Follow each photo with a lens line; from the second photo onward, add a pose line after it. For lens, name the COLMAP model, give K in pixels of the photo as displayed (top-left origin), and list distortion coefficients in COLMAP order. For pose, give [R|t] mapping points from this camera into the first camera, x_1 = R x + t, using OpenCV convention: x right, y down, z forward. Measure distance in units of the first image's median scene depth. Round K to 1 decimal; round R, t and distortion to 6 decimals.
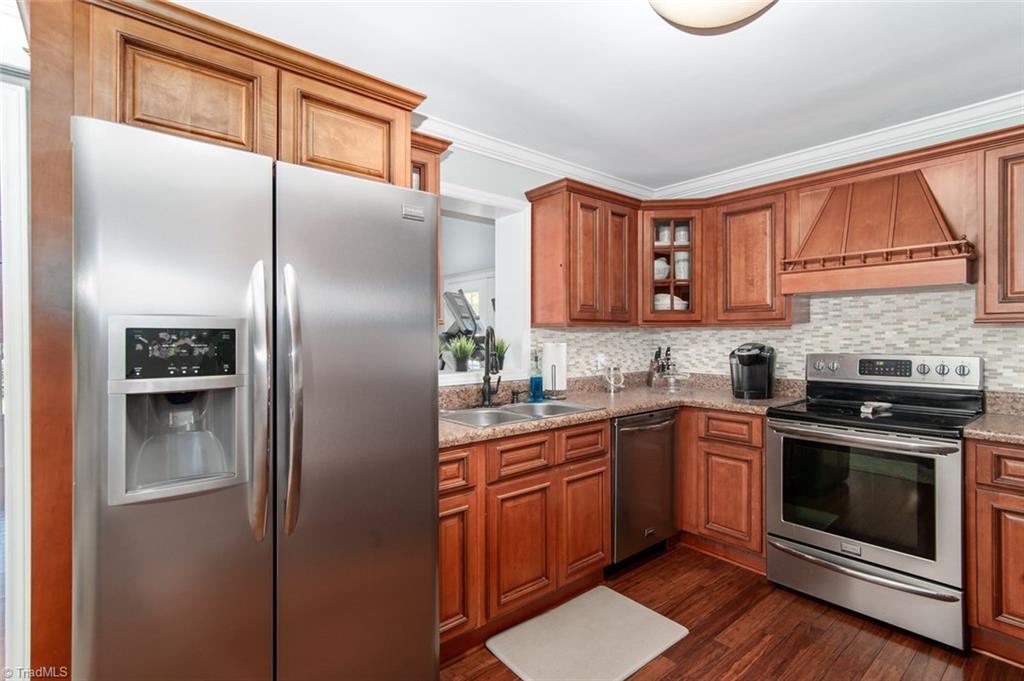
lens RADIAL K [[473.2, 0, 511.7], [0, 473.2, 336.7], [0, 0, 1]] dist [0.003591, -0.001089]
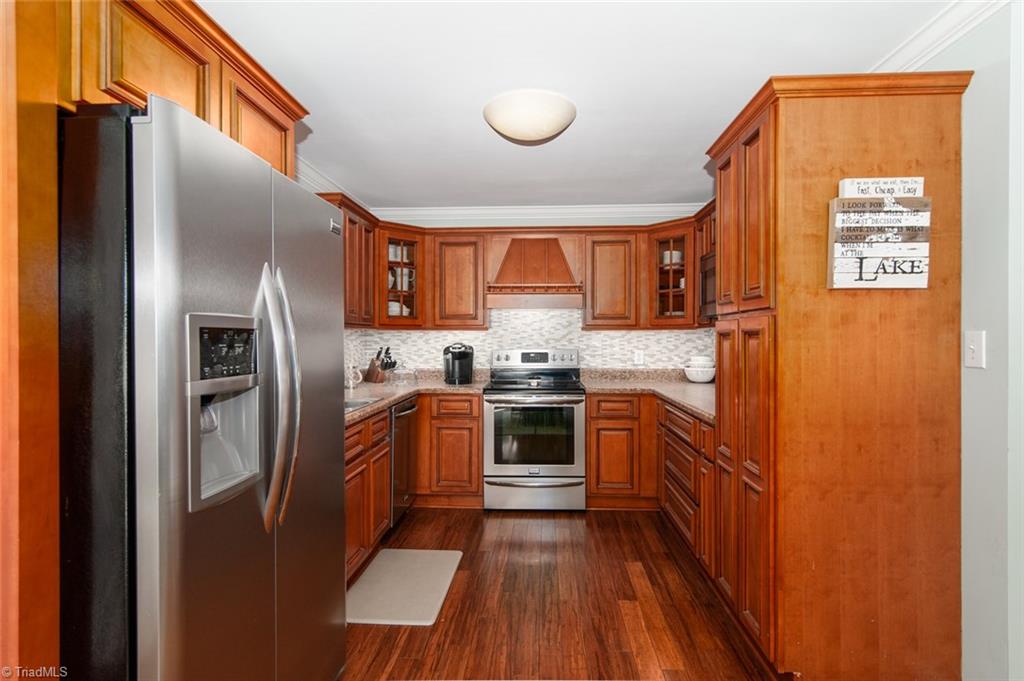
lens RADIAL K [[473.2, 0, 516.6], [0, 473.2, 339.7], [0, 0, 1]] dist [0.003591, -0.001089]
pose [[0.692107, -0.002374, 0.721791, -0.385458], [0.001096, 0.999997, 0.002238, 0.002021], [-0.721794, -0.000758, 0.692108, -0.048329]]
